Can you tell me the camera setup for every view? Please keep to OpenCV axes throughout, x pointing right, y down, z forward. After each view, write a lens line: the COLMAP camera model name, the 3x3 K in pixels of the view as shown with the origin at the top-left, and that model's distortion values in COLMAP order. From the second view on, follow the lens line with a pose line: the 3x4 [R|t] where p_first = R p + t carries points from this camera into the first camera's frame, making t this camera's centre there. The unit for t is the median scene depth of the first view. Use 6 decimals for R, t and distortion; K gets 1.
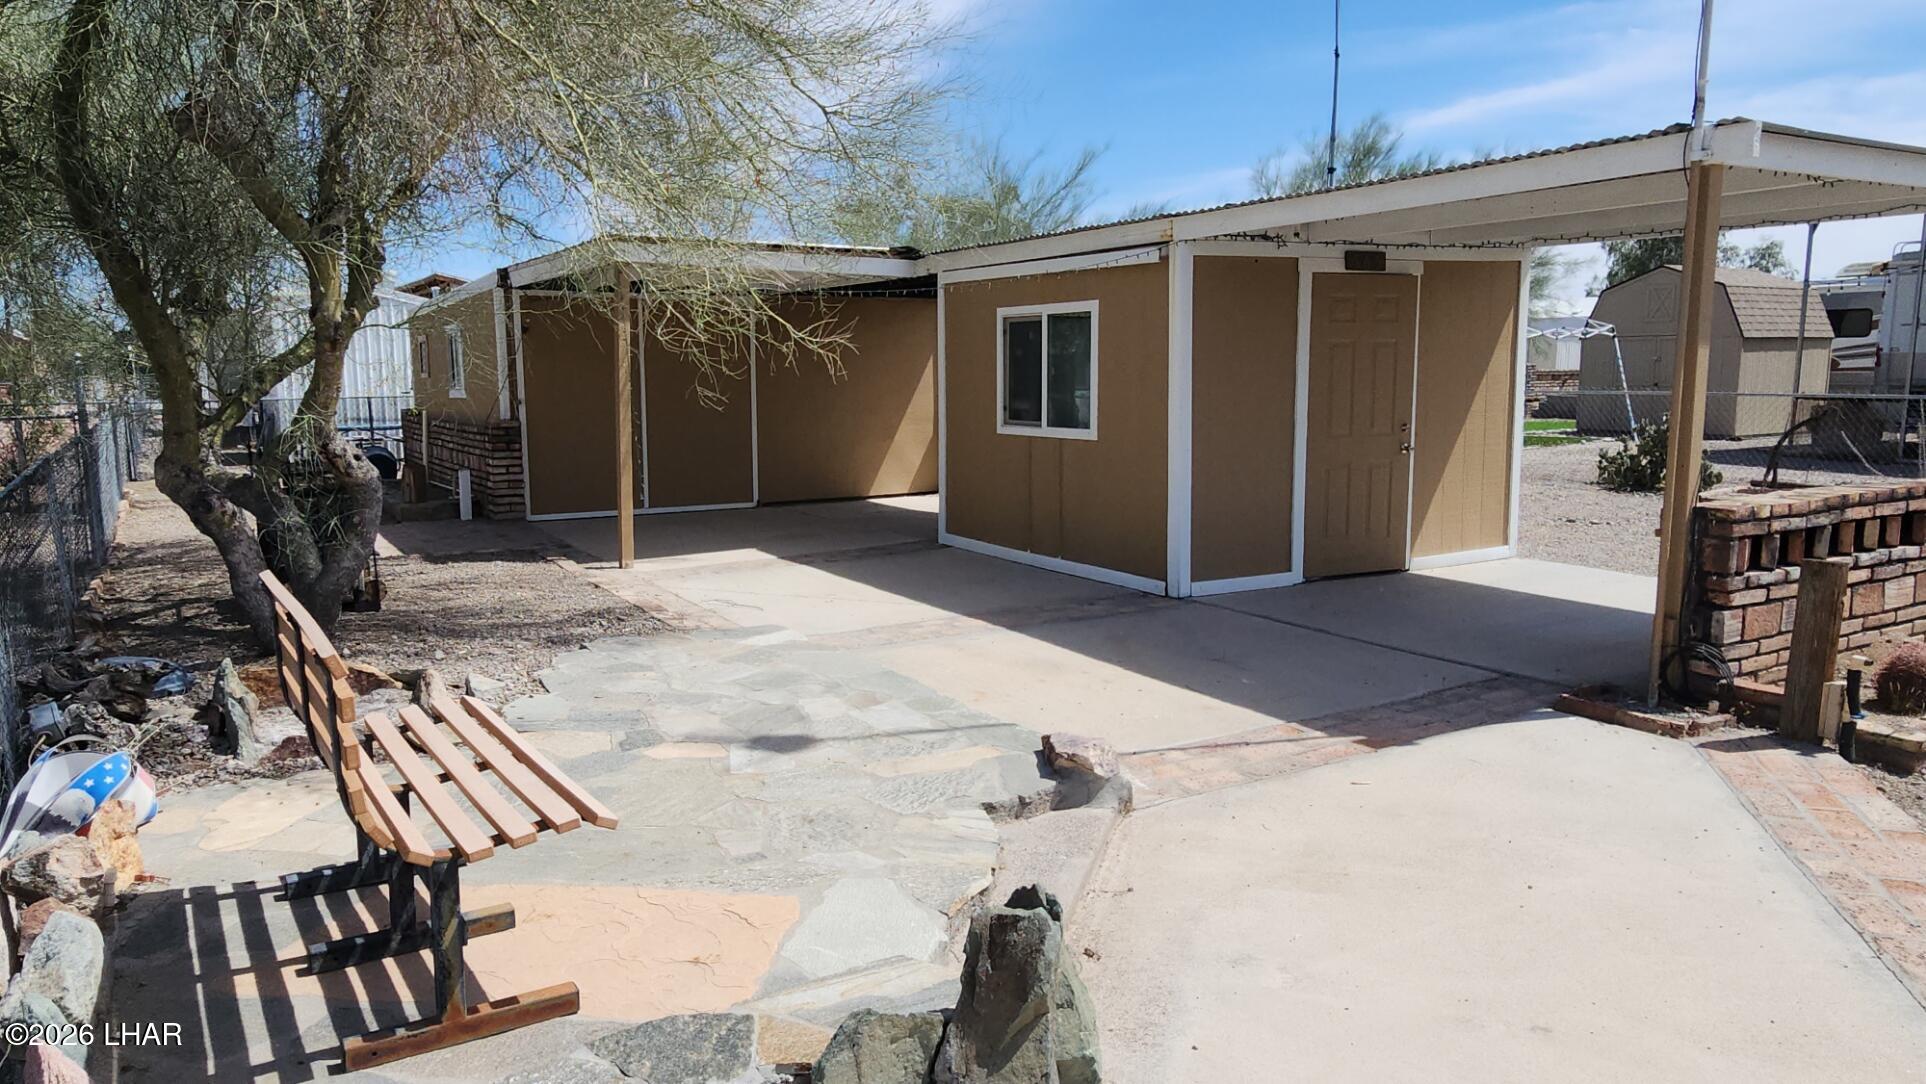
lens RADIAL K [[1275.1, 0, 953.4], [0, 1275.1, 546.0], [0, 0, 1]] dist [0.010825, -0.006918]
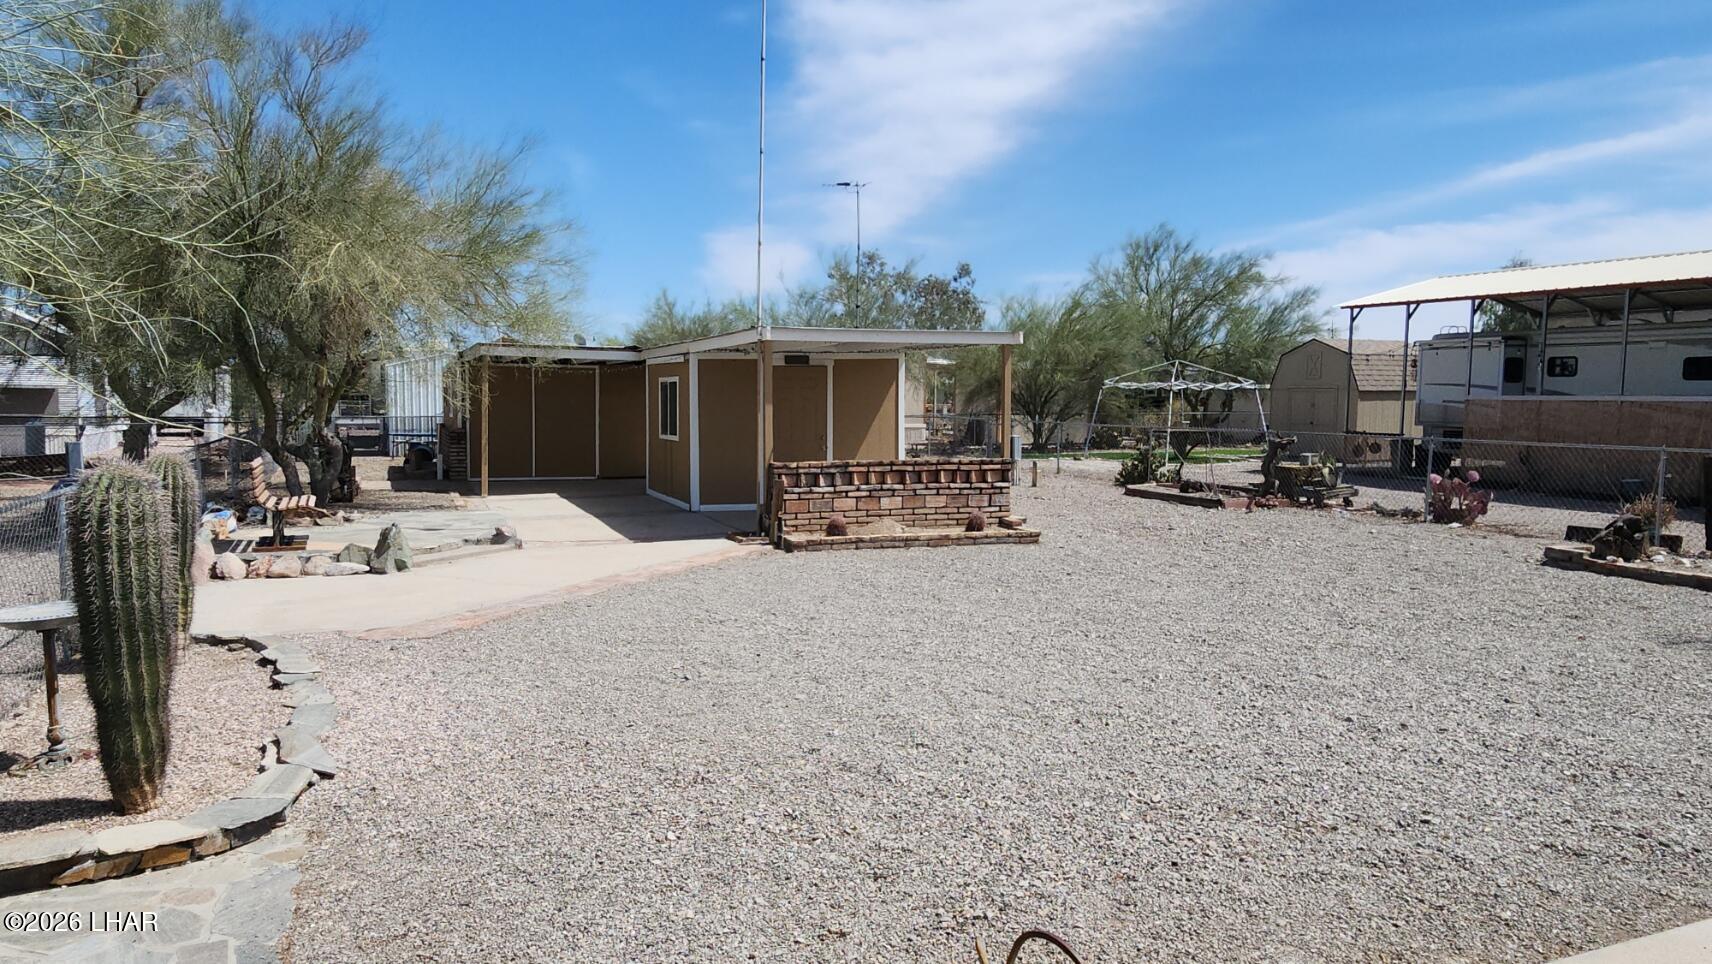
lens RADIAL K [[1133.4, 0, 842.9], [0, 1133.4, 476.2], [0, 0, 1]] dist [0.010825, -0.006918]
pose [[0.986886, 0.025190, -0.159440, 0.679552], [-0.036325, 0.997070, -0.067316, 0.093510], [0.157277, 0.072225, 0.984910, -0.817239]]
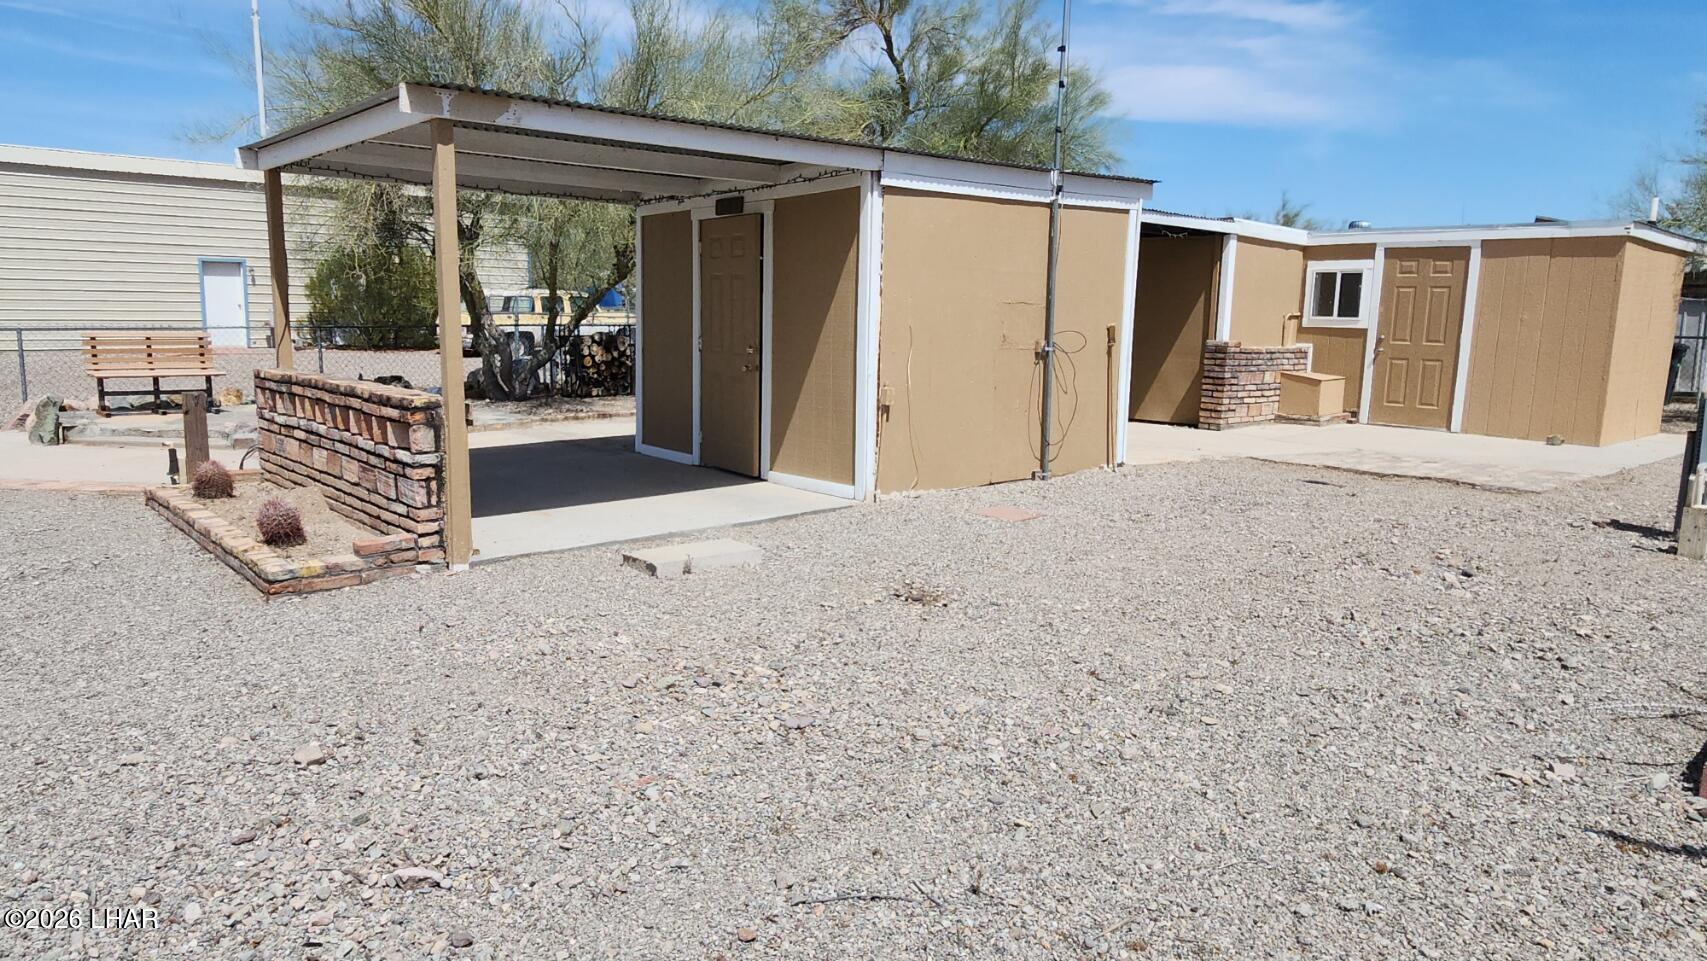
lens RADIAL K [[1130.1, 0, 828.8], [0, 1130.1, 484.3], [0, 0, 1]] dist [0.010825, -0.006918]
pose [[0.172190, 0.166345, -0.970917, 1.346396], [-0.152526, 0.978254, 0.140552, -0.127130], [0.973184, 0.123889, 0.193817, 0.882756]]
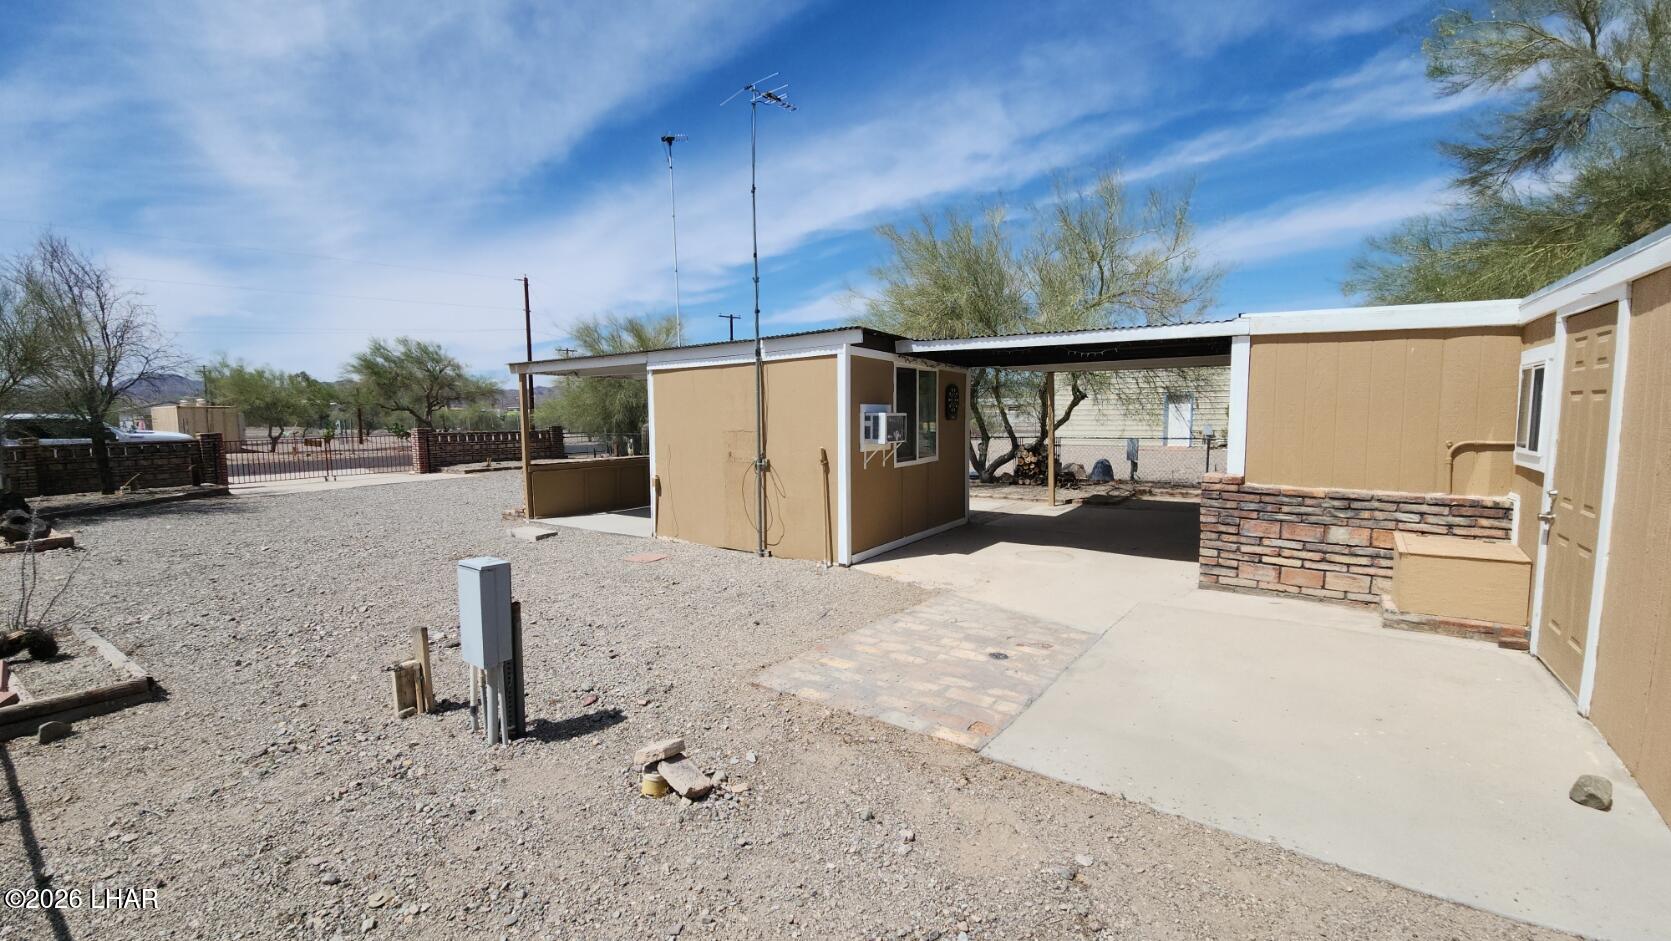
lens RADIAL K [[678.9, 0, 825.0], [0, 678.9, 475.6], [0, 0, 1]] dist [0.002407, -0.005010]
pose [[-0.924841, 0.054556, -0.376422, 0.612136], [-0.032613, 0.974641, 0.221385, -0.312977], [0.378954, 0.217022, -0.899608, 2.077232]]
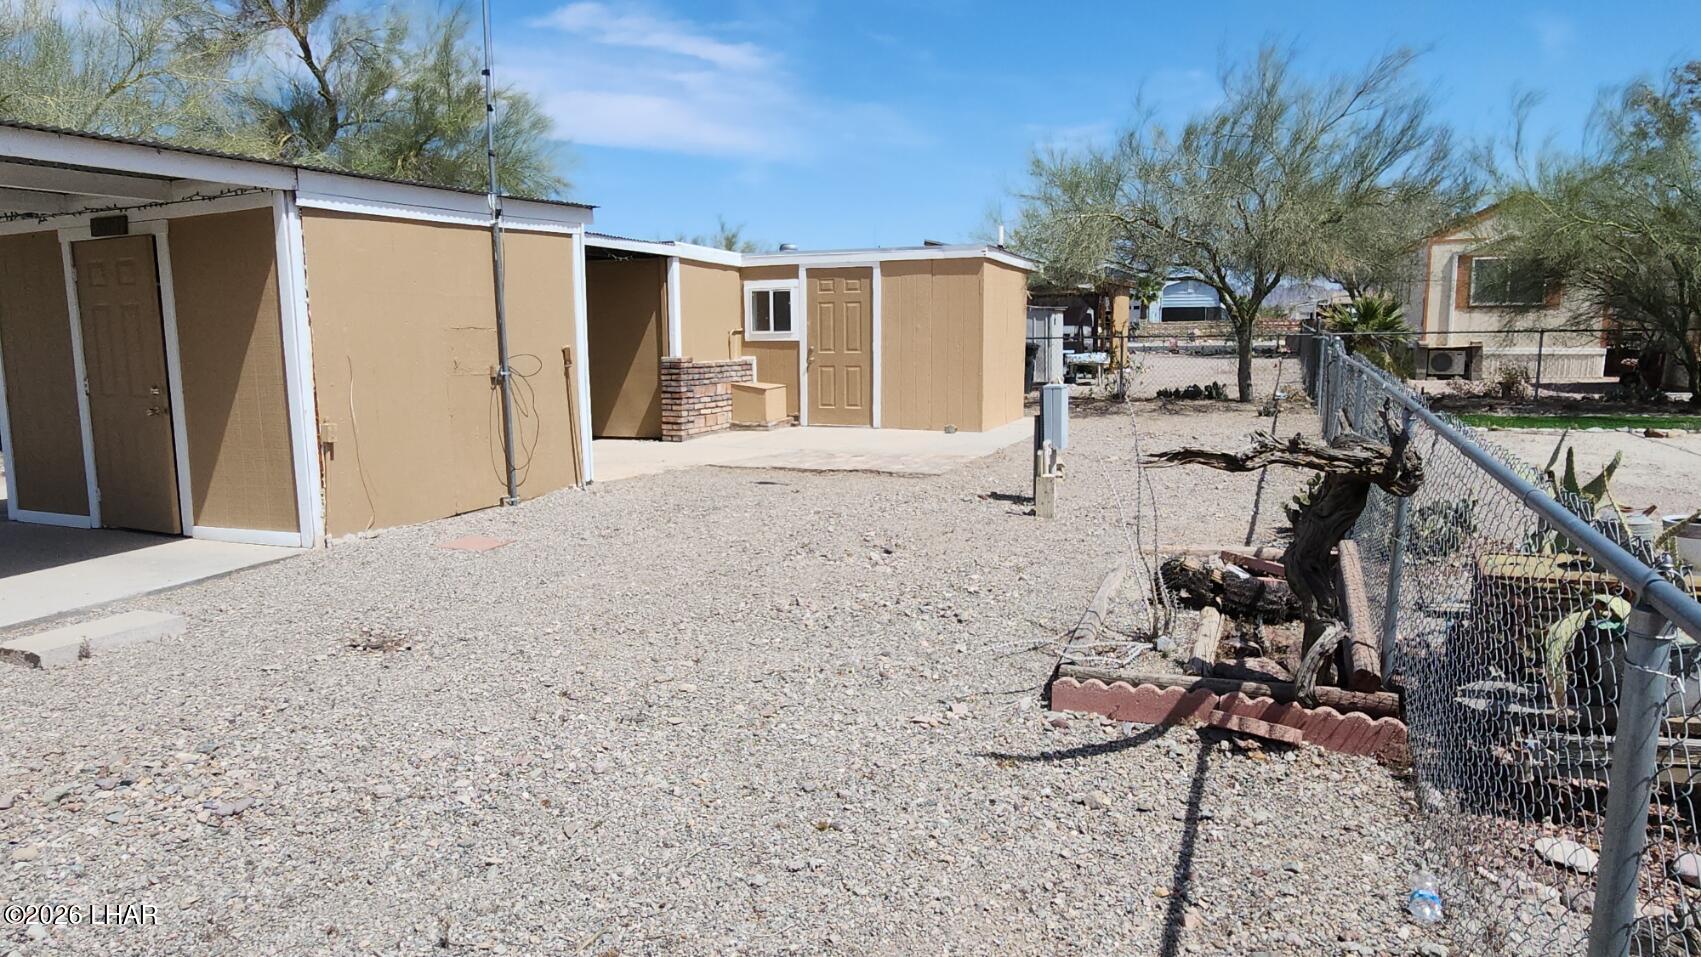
lens RADIAL K [[1126.1, 0, 827.6], [0, 1126.1, 477.2], [0, 0, 1]] dist [0.010825, -0.006918]
pose [[0.588461, 0.109033, -0.801140, 1.356063], [-0.101860, 0.992968, 0.060322, -0.131482], [0.802084, 0.046107, 0.595429, 0.895657]]
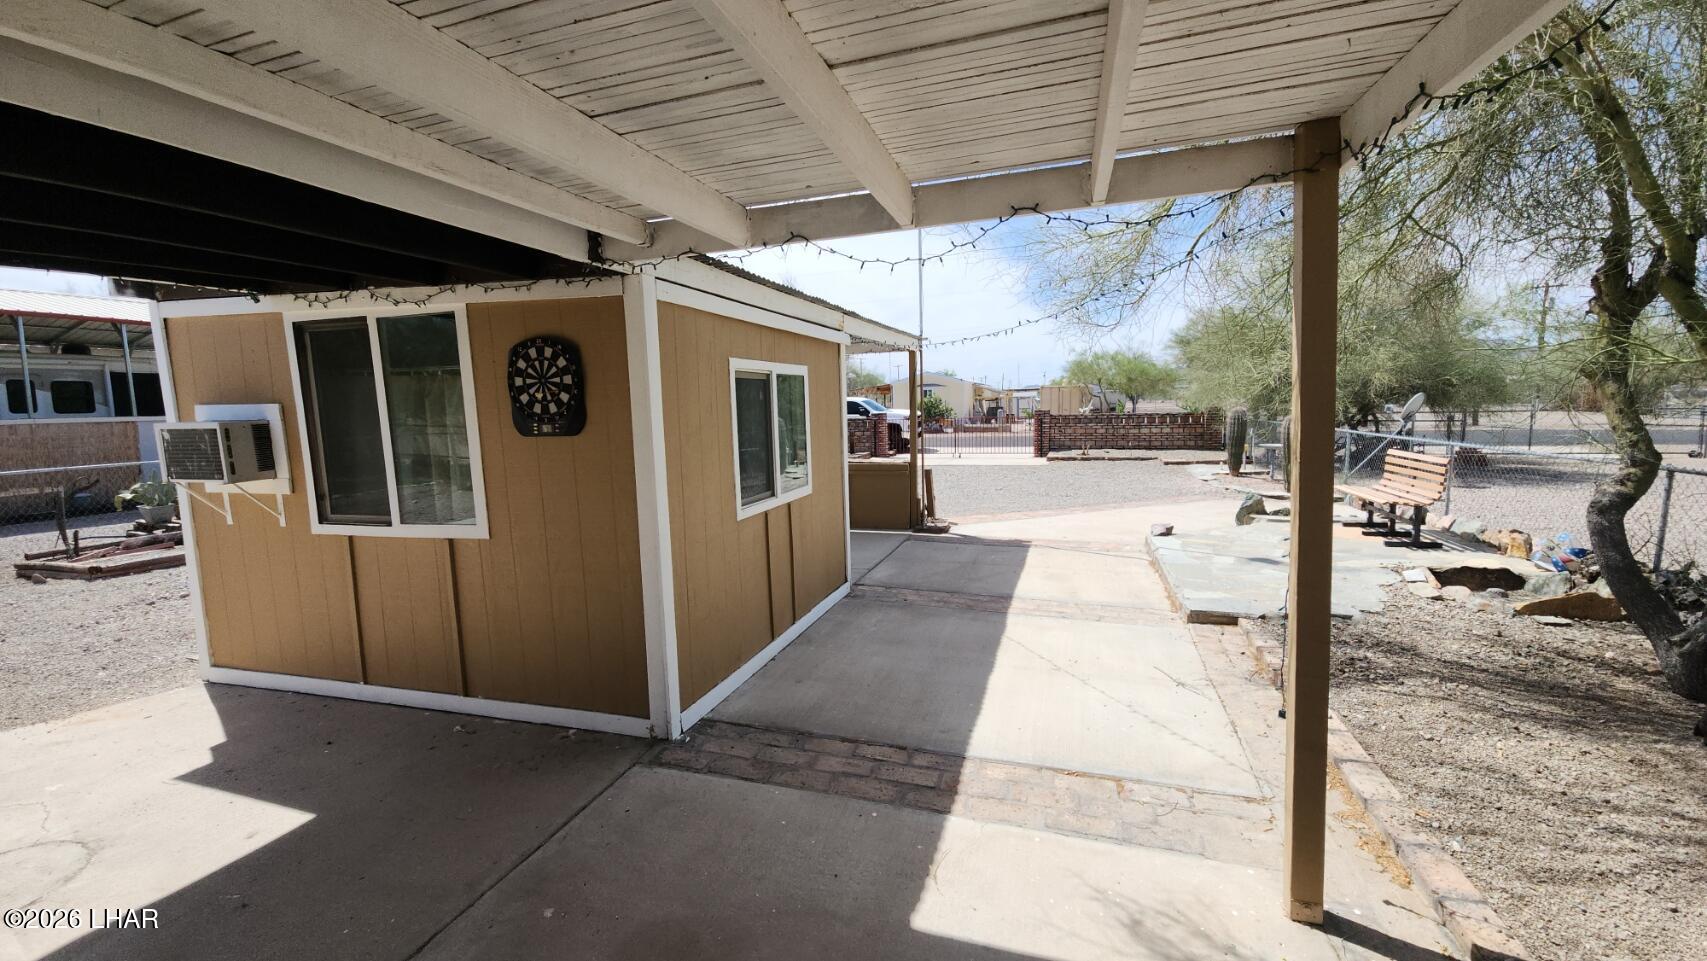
lens RADIAL K [[687.7, 0, 845.8], [0, 687.7, 481.2], [0, 0, 1]] dist [0.007055, -0.006392]
pose [[-0.644527, -0.061464, 0.762107, -0.352419], [0.135966, 0.971662, 0.193354, -0.199981], [-0.752395, 0.228243, -0.617906, 1.318962]]
